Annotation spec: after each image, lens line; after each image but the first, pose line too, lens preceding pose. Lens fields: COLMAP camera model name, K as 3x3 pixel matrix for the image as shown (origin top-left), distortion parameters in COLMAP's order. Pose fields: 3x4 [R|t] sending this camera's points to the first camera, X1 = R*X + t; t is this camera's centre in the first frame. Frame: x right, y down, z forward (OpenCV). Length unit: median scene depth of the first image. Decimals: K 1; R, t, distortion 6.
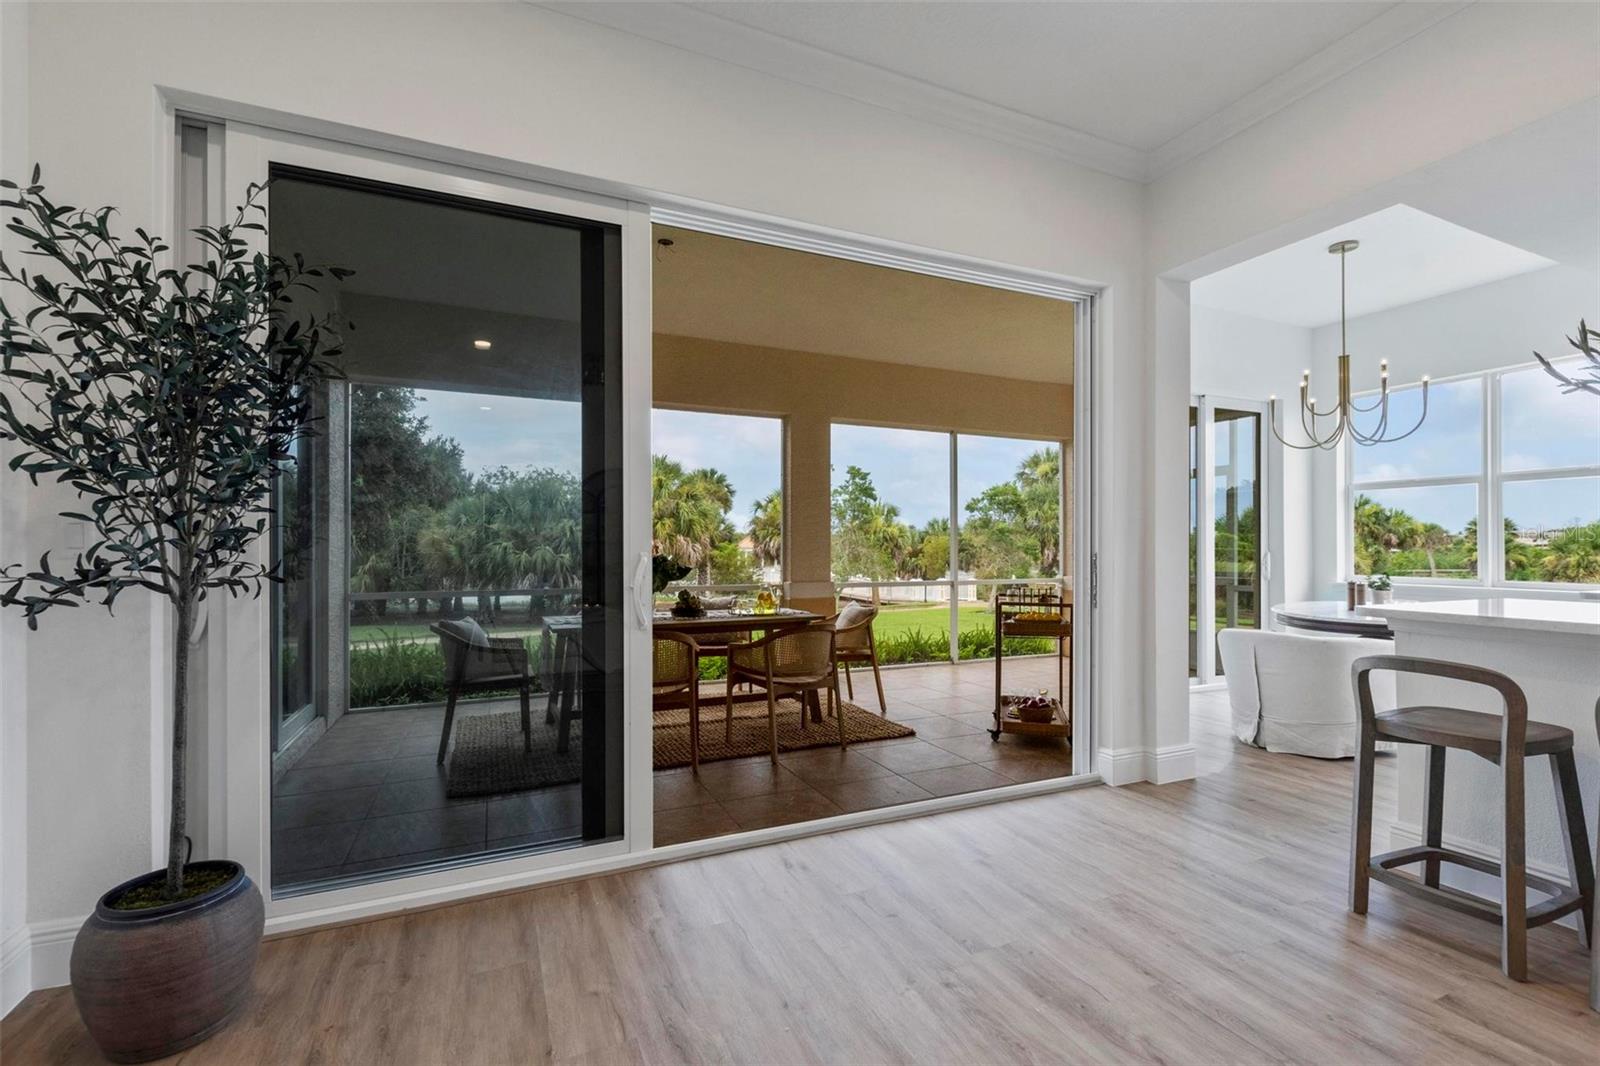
lens RADIAL K [[698.5, 0, 791.9], [0, 698.5, 541.4], [0, 0, 1]] dist [0.003679, -0.000357]
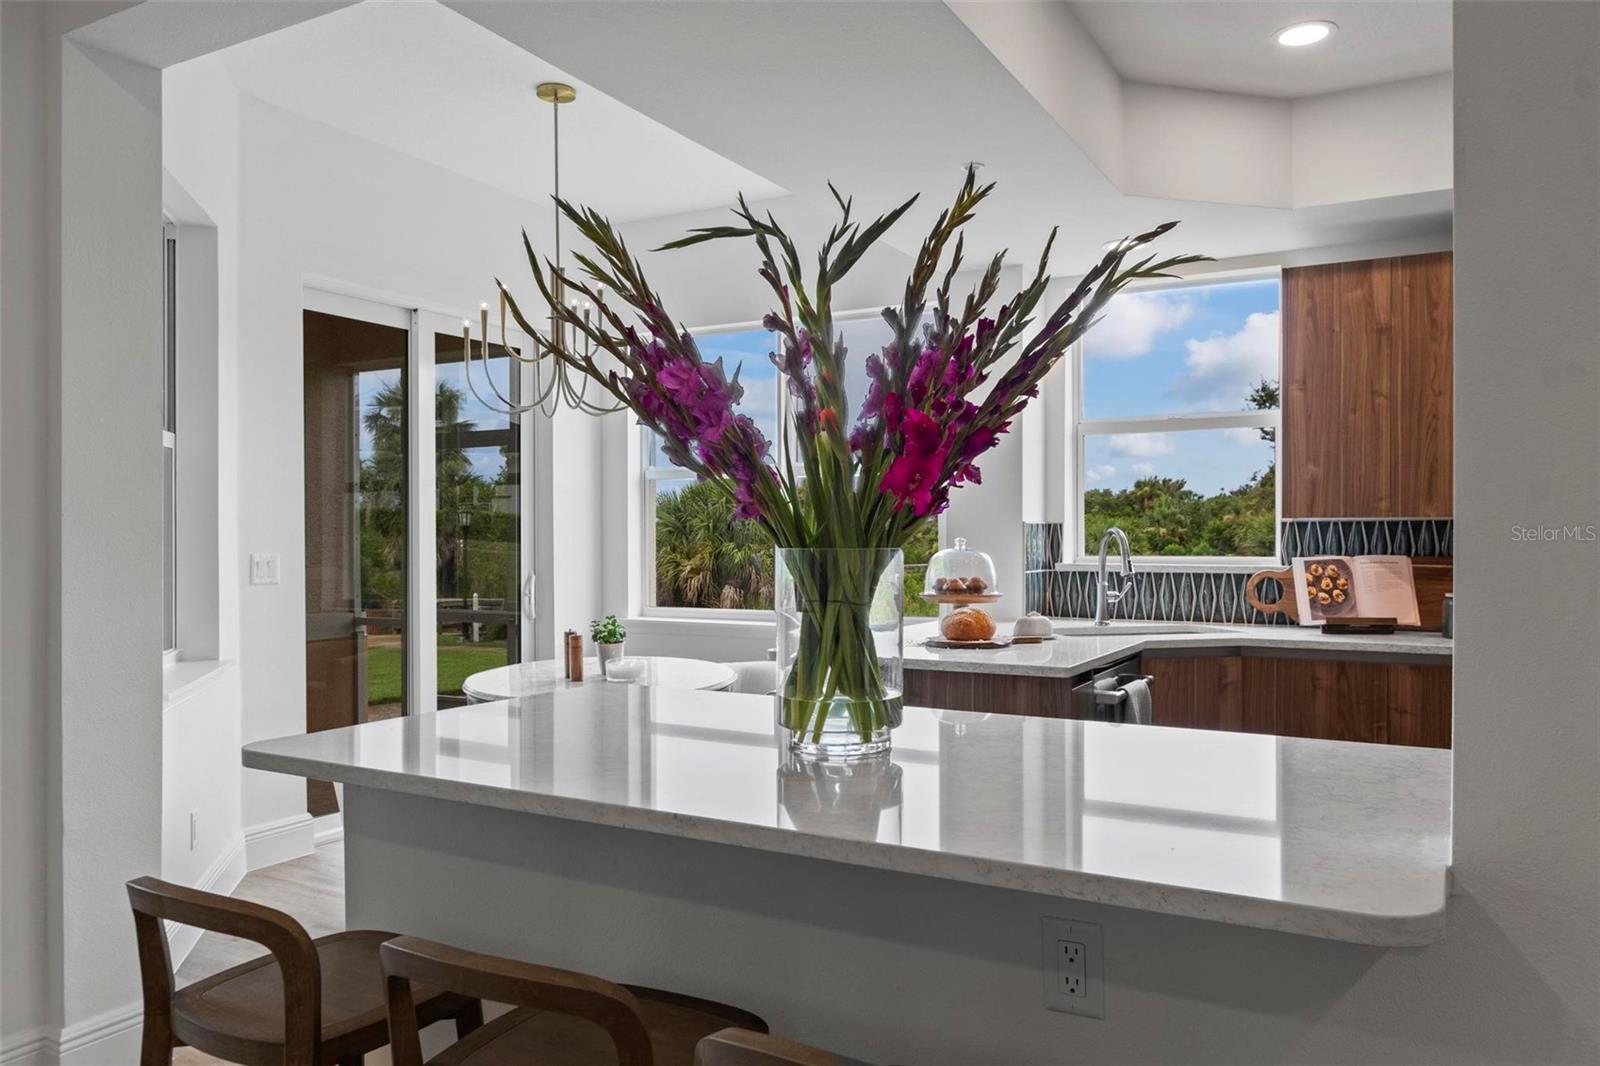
lens RADIAL K [[1144.8, 0, 800.0], [0, 1144.8, 533.0], [0, 0, 1]] dist [0.018659, 0.000763]
pose [[0.802490, 0.000119, 0.596665, 0.041428], [-0.003901, 0.999980, 0.005047, -0.004373], [-0.596653, -0.006377, 0.802474, 0.006376]]
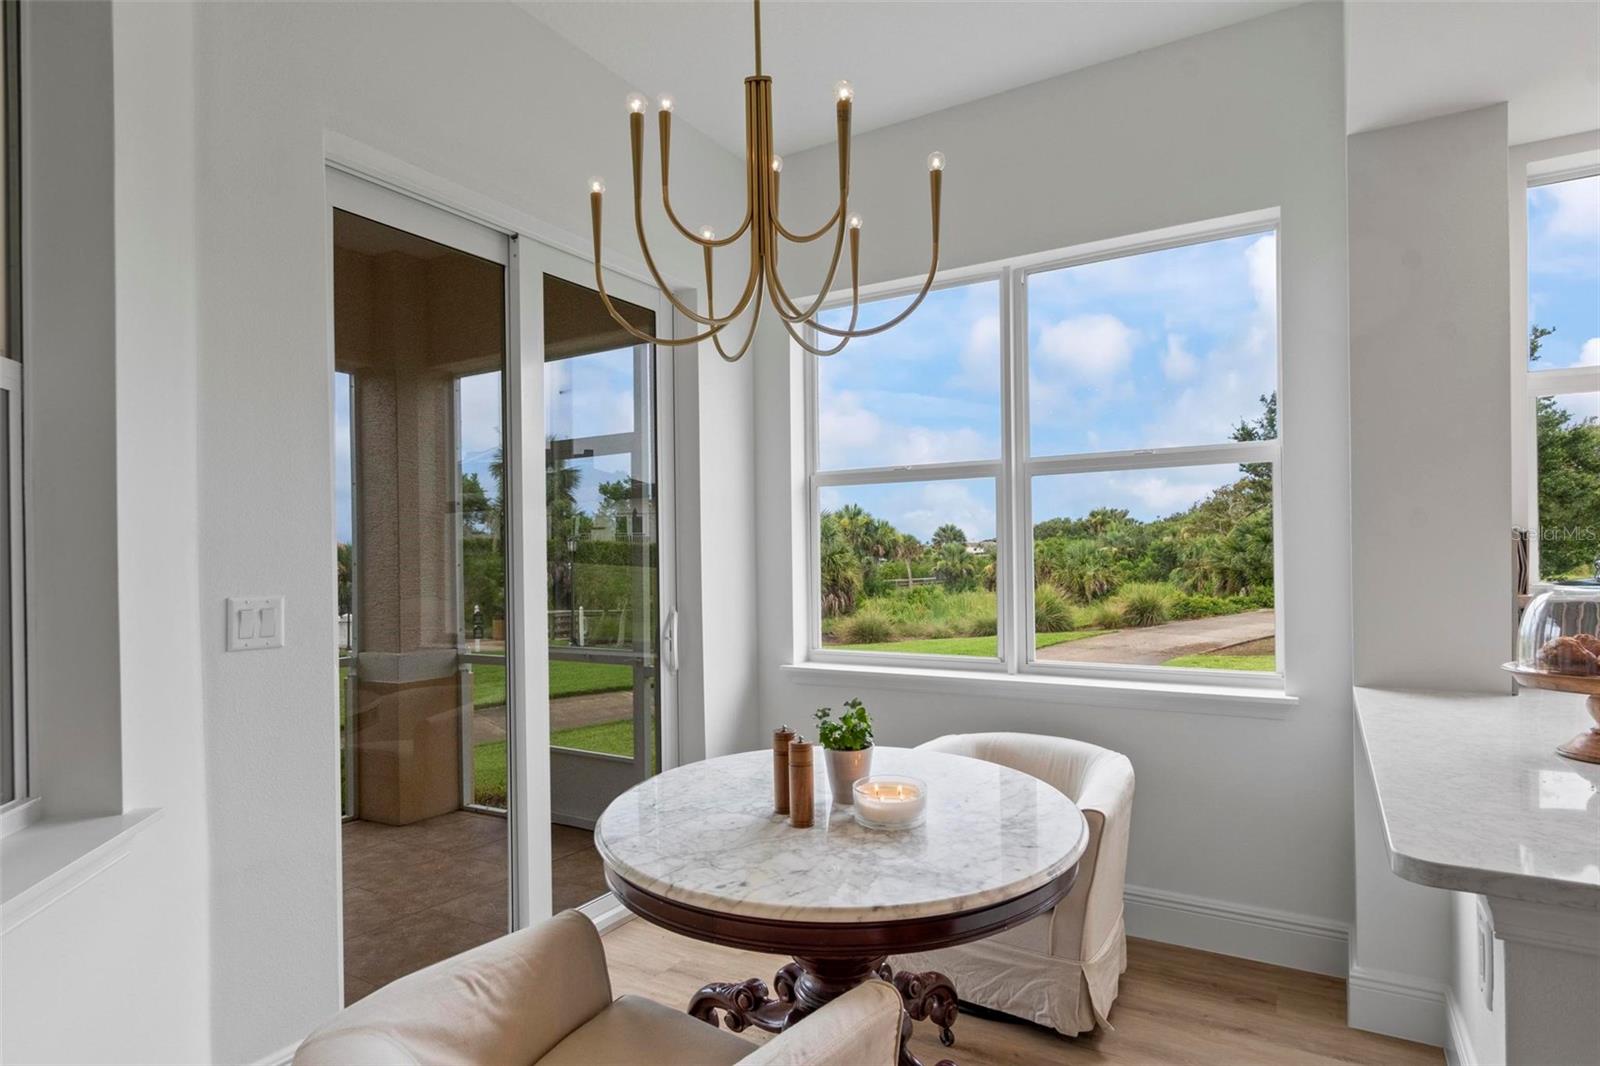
lens RADIAL K [[862.6, 0, 797.9], [0, 862.6, 555.2], [0, 0, 1]] dist [-0.001747, -0.000814]
pose [[0.817547, -0.008602, 0.575798, 0.065275], [0.006638, 0.999963, 0.005514, -0.003967], [-0.575824, -0.000686, 0.817573, 0.075196]]
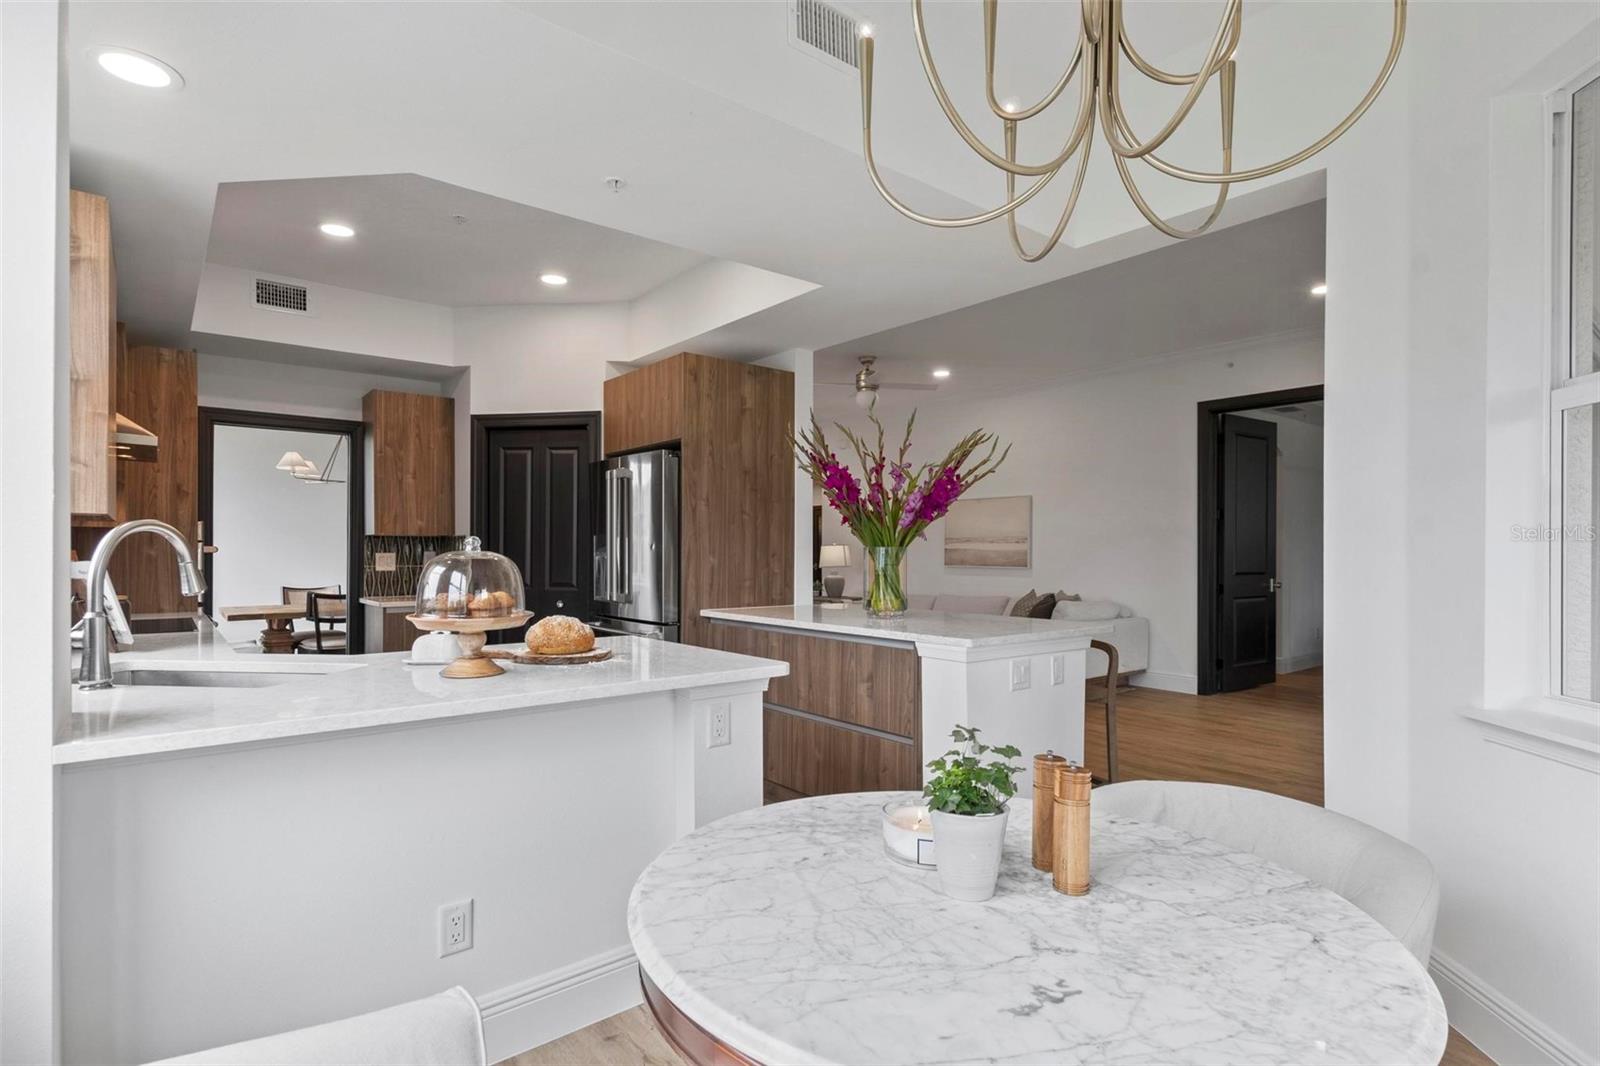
lens RADIAL K [[801.7, 0, 799.6], [0, 801.7, 553.9], [0, 0, 1]] dist [0.000213, -0.000023]
pose [[-0.963344, 0.000020, -0.268268, 0.111291], [0.001566, 0.999983, -0.005548, -0.001877], [0.268264, -0.005765, -0.963328, 0.142834]]
